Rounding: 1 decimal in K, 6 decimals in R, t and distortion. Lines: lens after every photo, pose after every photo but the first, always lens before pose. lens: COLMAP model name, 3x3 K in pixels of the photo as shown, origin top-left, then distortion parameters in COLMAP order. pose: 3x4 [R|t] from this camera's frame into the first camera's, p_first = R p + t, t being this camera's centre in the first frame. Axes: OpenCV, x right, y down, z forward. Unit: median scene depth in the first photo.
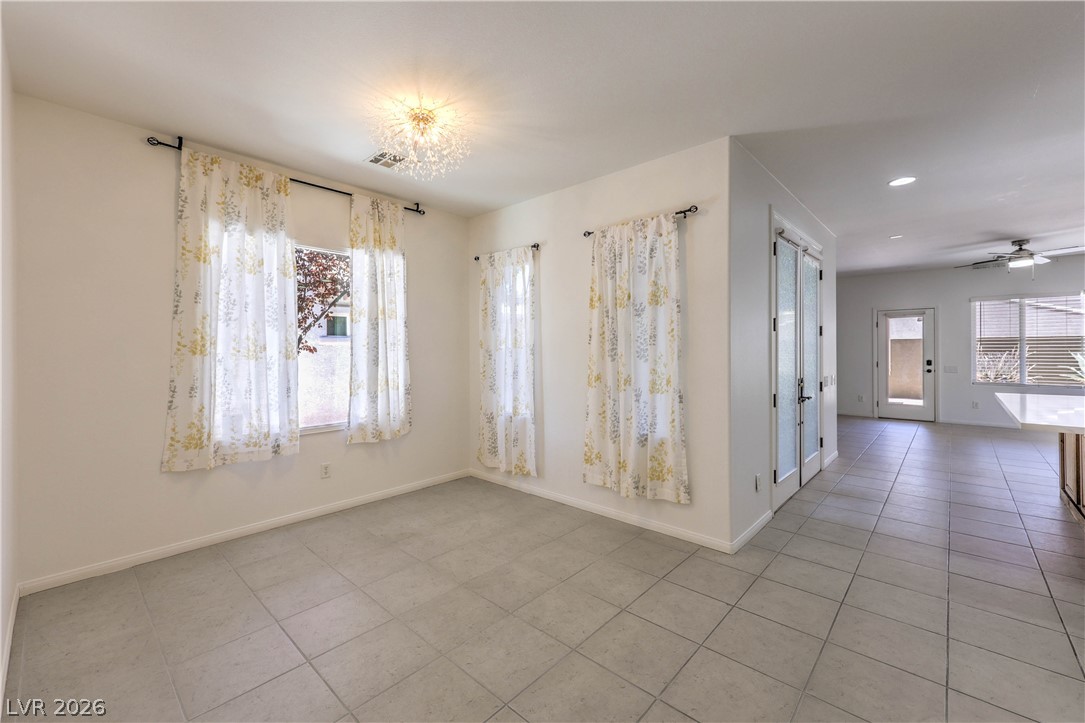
lens RADIAL K [[445.6, 0, 549.2], [0, 445.6, 346.6], [0, 0, 1]] dist [0.013631, 0.000215]
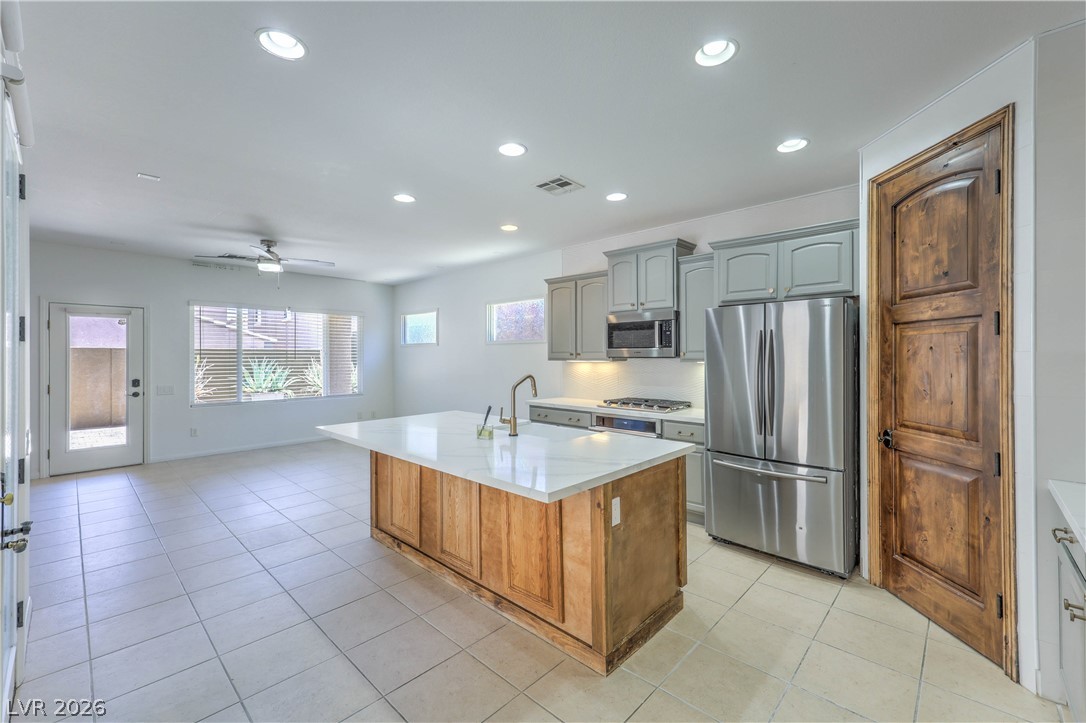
lens RADIAL K [[446.0, 0, 553.3], [0, 446.0, 357.4], [0, 0, 1]] dist [0.007041, 0.000000]
pose [[0.012417, 0.000417, 0.999923, 0.295039], [-0.005013, 0.999987, -0.000354, -0.018132], [-0.999910, -0.005009, 0.012419, 0.712897]]
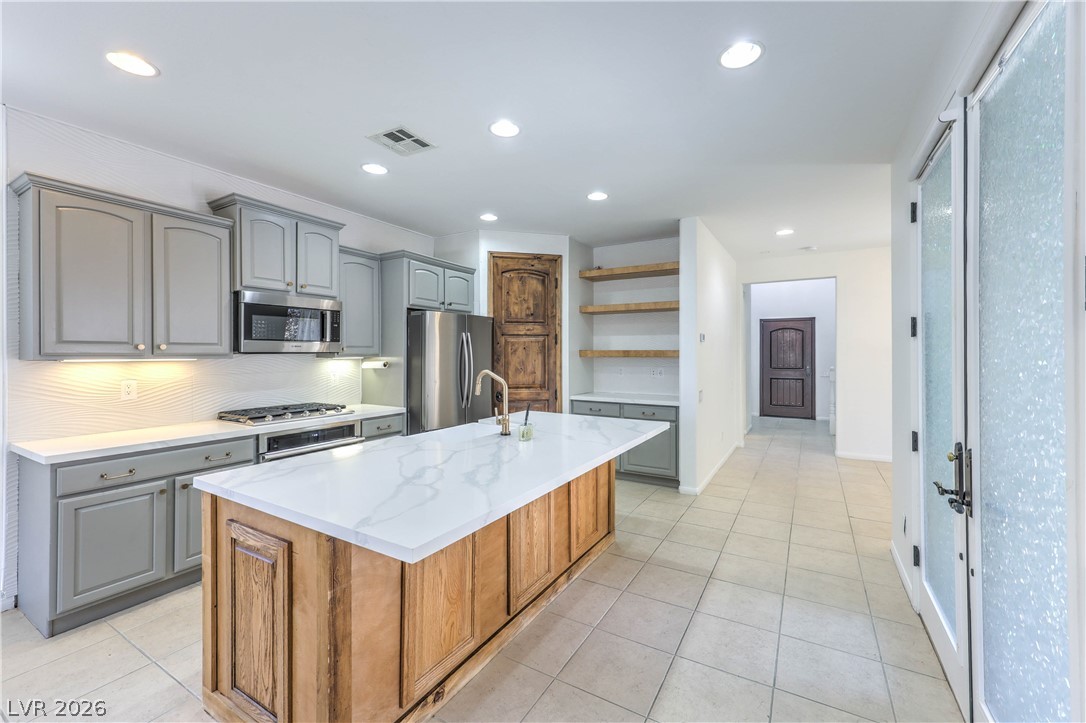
lens RADIAL K [[439.8, 0, 556.4], [0, 439.8, 351.2], [0, 0, 1]] dist [0.011805, 0.000108]
pose [[-0.978925, 0.002622, -0.204206, 1.146004], [0.005031, 0.999924, -0.011279, -0.009393], [0.204160, -0.012069, -0.978863, 1.523066]]
